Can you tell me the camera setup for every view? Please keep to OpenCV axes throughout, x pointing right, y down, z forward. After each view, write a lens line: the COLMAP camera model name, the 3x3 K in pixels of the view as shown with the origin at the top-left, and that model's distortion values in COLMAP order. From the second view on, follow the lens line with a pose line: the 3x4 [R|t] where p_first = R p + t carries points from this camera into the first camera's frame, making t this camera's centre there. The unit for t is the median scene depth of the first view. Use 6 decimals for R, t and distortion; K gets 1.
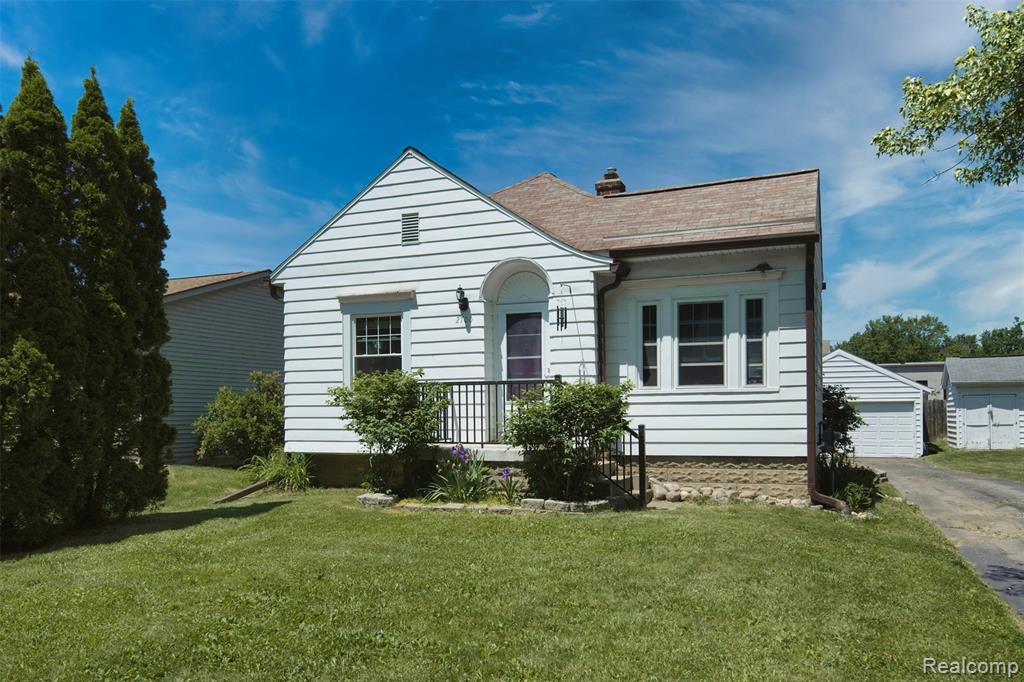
lens RADIAL K [[673.5, 0, 512.0], [0, 673.5, 341.0], [0, 0, 1]] dist [-0.009375, -0.002120]
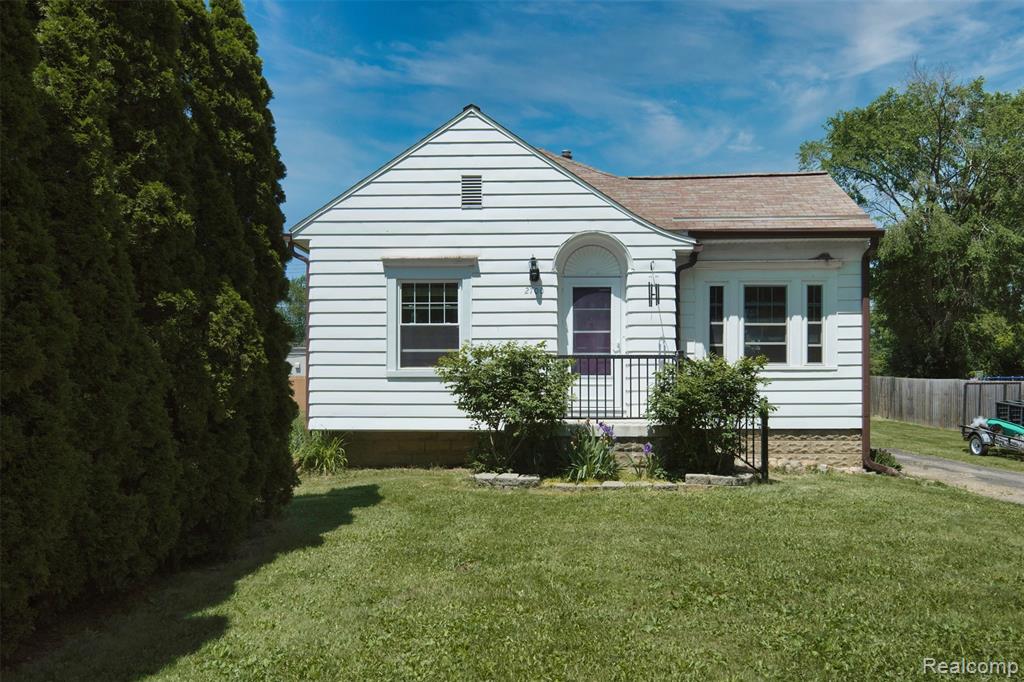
lens RADIAL K [[660.4, 0, 515.5], [0, 660.4, 313.2], [0, 0, 1]] dist [-0.005495, 0.000334]
pose [[0.955990, 0.039835, 0.290682, -0.389987], [-0.037753, 0.999206, -0.012769, 0.014375], [-0.290960, 0.001233, 0.956734, 0.105419]]
